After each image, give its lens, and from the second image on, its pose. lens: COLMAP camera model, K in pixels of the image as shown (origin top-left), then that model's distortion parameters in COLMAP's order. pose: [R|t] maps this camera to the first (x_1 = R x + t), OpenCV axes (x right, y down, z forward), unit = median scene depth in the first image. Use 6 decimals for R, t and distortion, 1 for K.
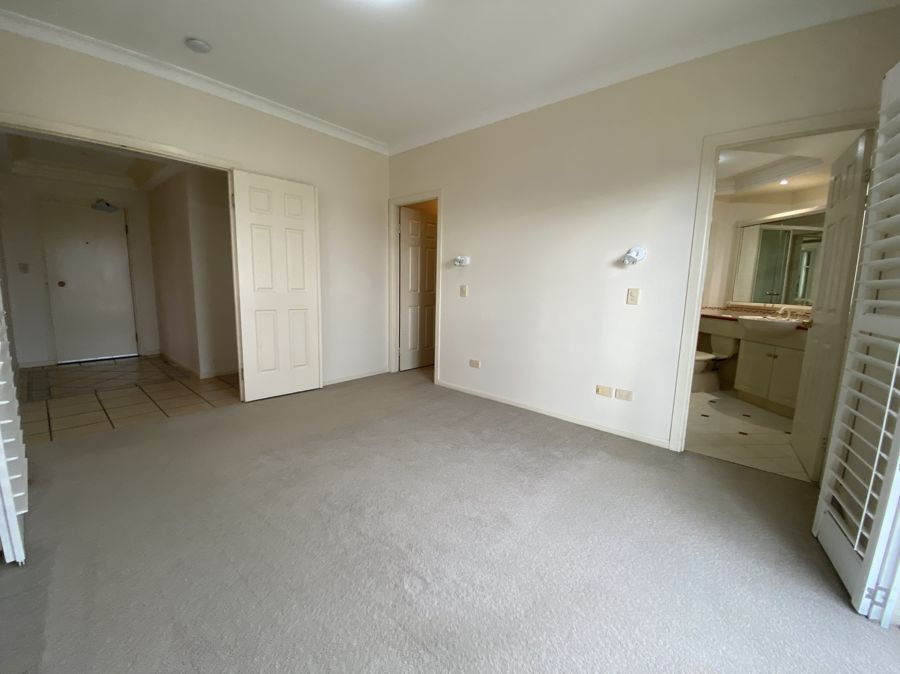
lens RADIAL K [[366.2, 0, 450.0], [0, 366.2, 337.0], [0, 0, 1]] dist [0.028958, -0.023314]
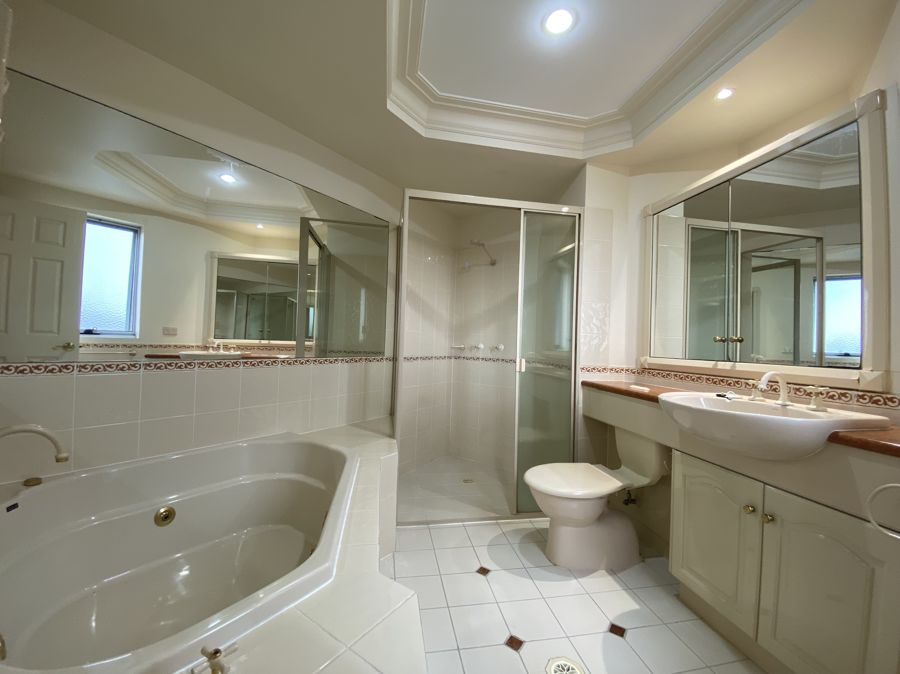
lens RADIAL K [[366.2, 0, 450.0], [0, 366.2, 337.0], [0, 0, 1]] dist [0.028958, -0.023314]
pose [[0.994175, 0.011482, 0.107168, 0.474819], [0.005744, 0.987252, -0.159061, -0.049656], [-0.107628, 0.158750, 0.981435, 0.577669]]
